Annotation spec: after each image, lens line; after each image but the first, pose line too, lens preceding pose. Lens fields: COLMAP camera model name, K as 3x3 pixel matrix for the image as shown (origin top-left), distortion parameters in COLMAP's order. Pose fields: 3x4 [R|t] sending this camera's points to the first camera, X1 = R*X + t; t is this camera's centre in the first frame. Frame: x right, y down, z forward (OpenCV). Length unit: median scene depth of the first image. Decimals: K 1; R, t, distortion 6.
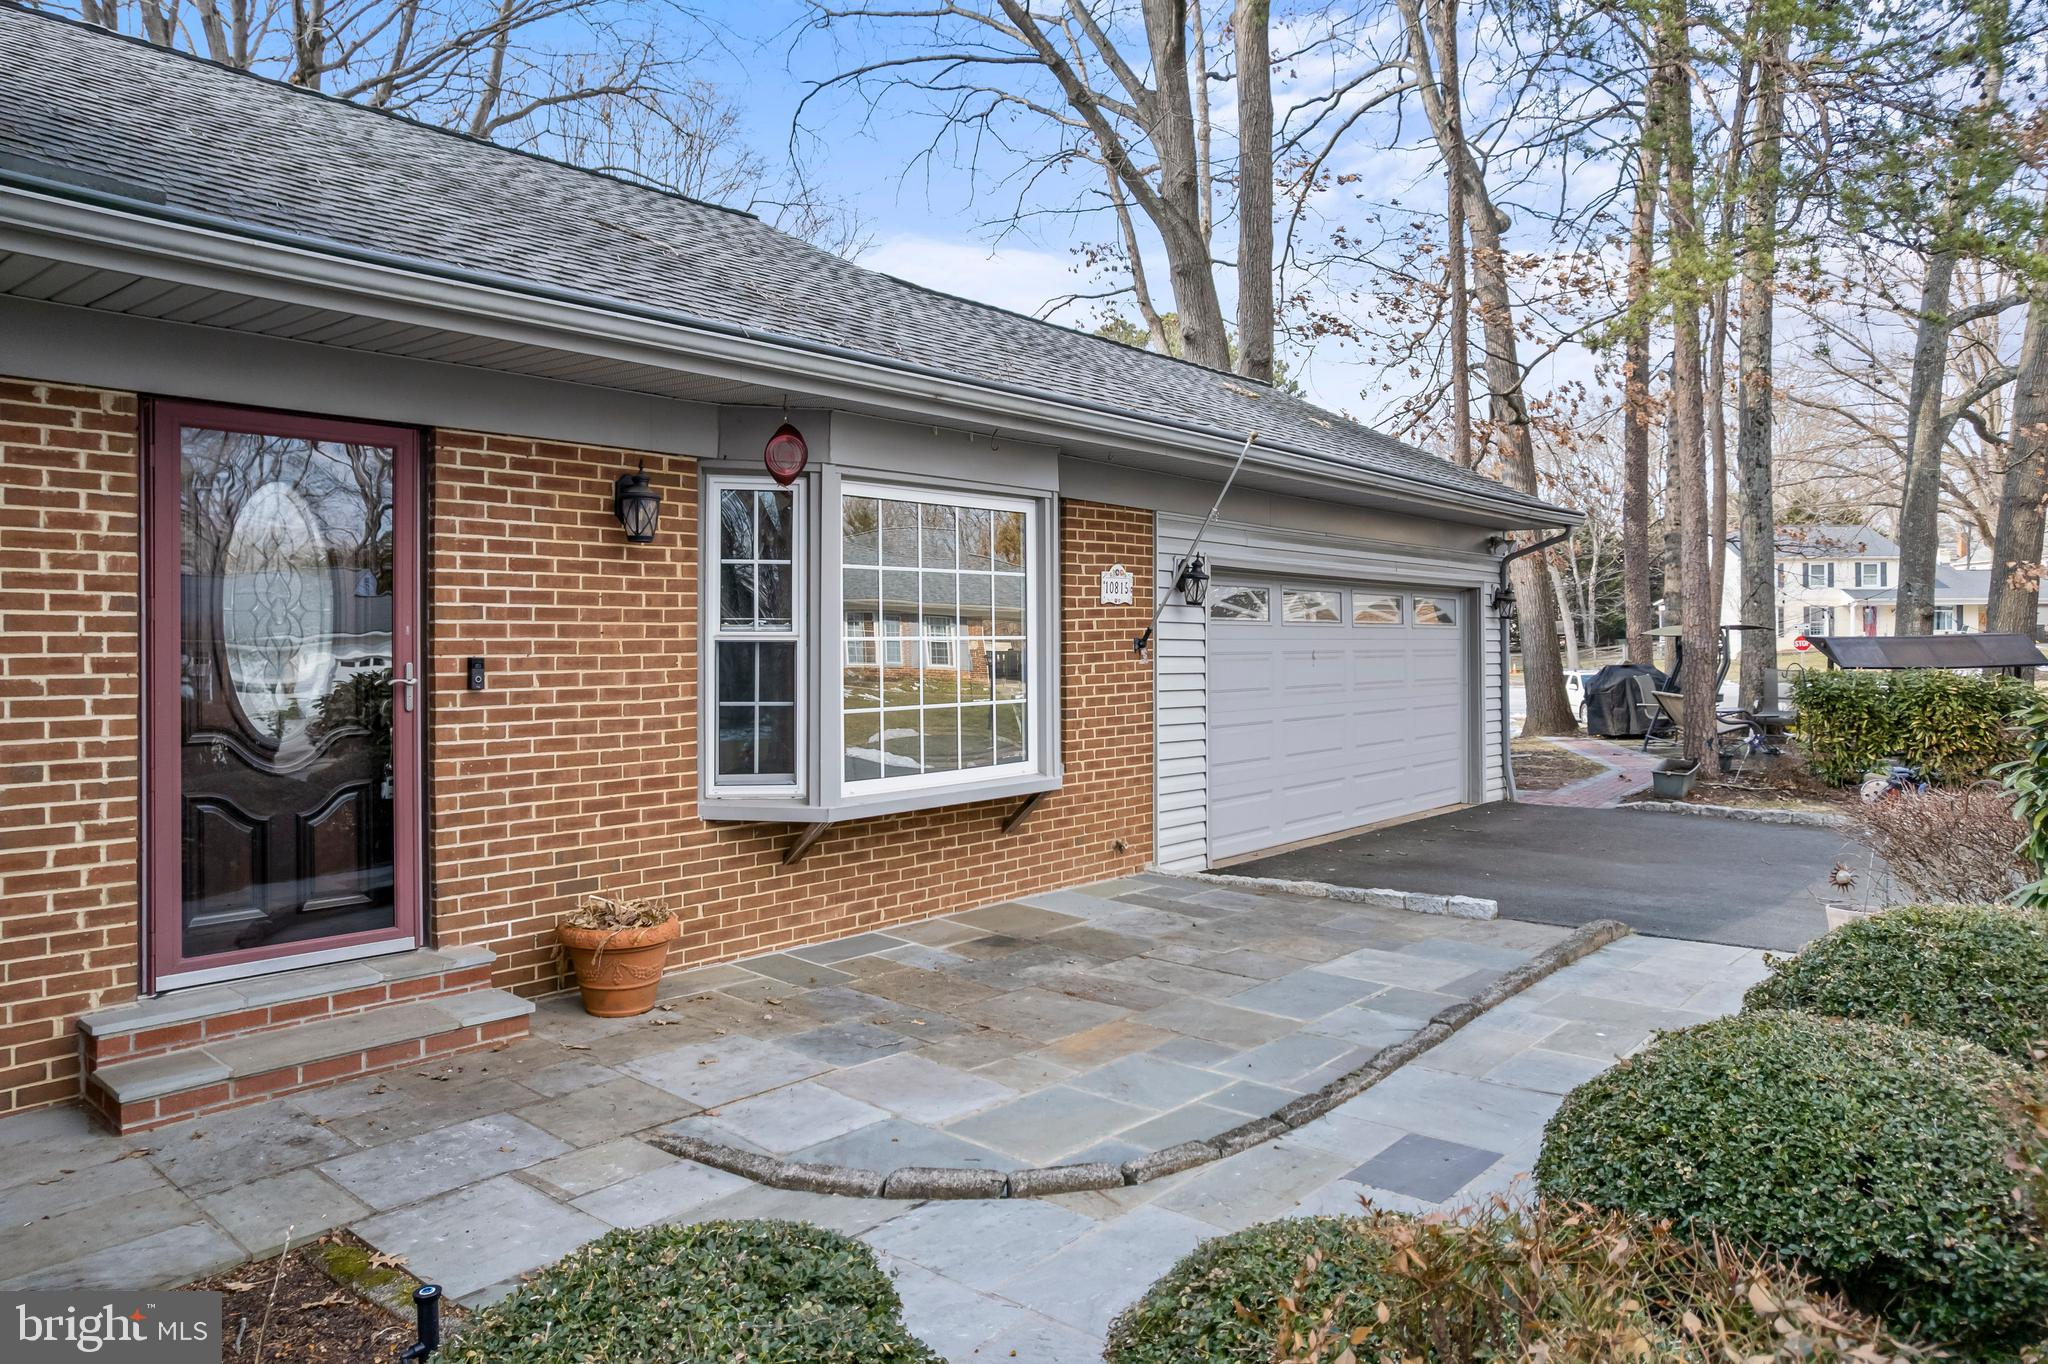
lens RADIAL K [[1302.9, 0, 1028.8], [0, 1302.9, 671.1], [0, 0, 1]] dist [-0.003288, -0.001133]
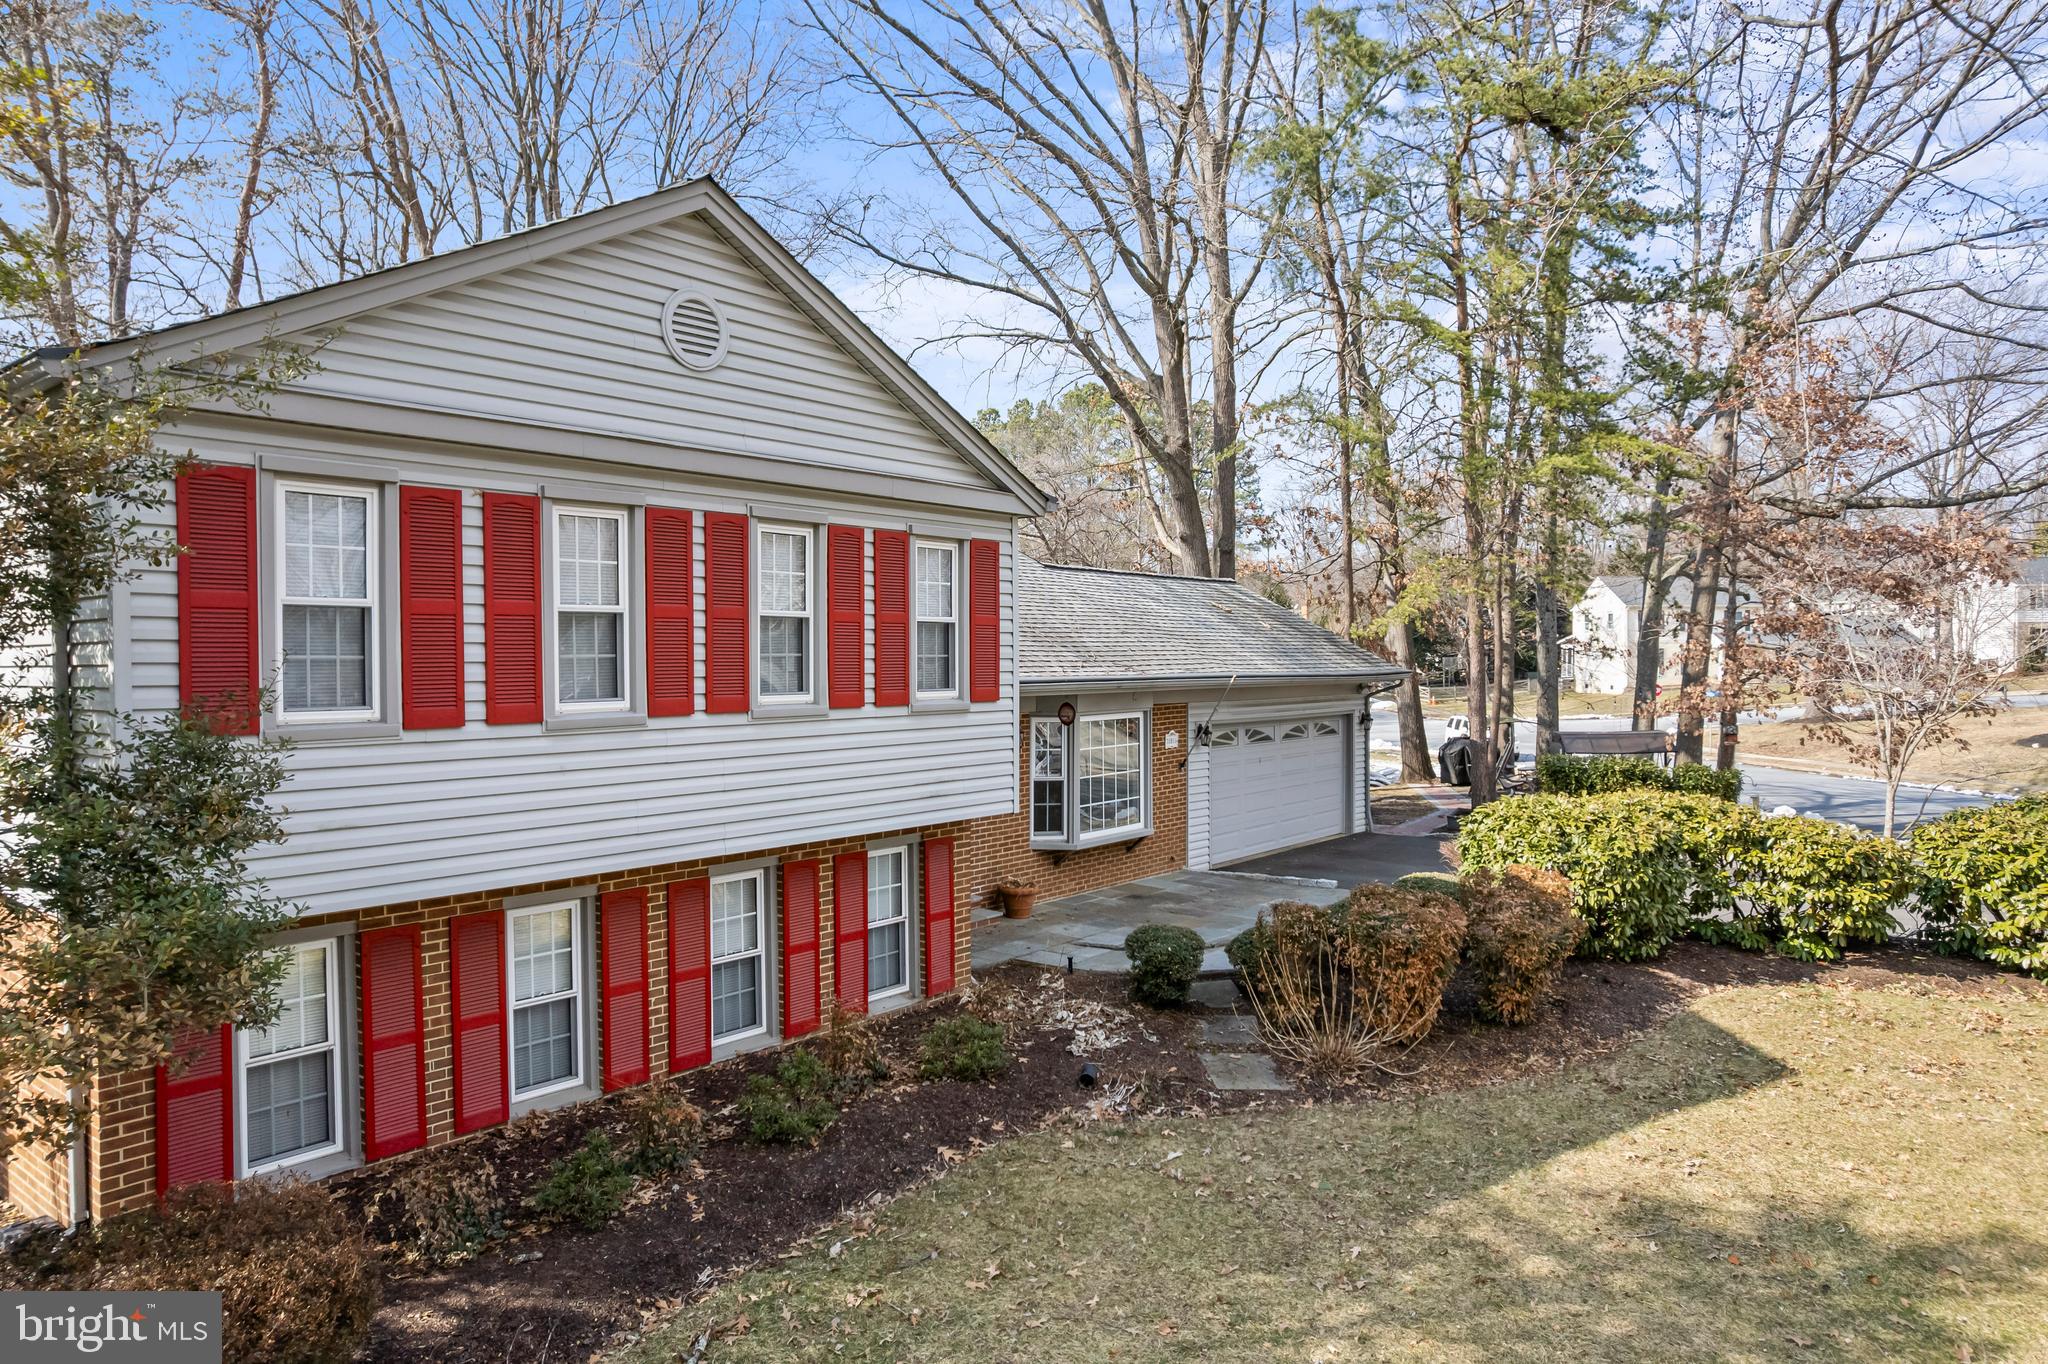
lens RADIAL K [[1302.9, 0, 1020.1], [0, 1302.9, 681.8], [0, 0, 1]] dist [-0.003288, -0.001133]
pose [[0.999421, 0.003282, 0.033860, -0.229360], [-0.003374, 0.999991, 0.002675, -0.147267], [-0.033851, -0.002788, 0.999423, -1.036344]]
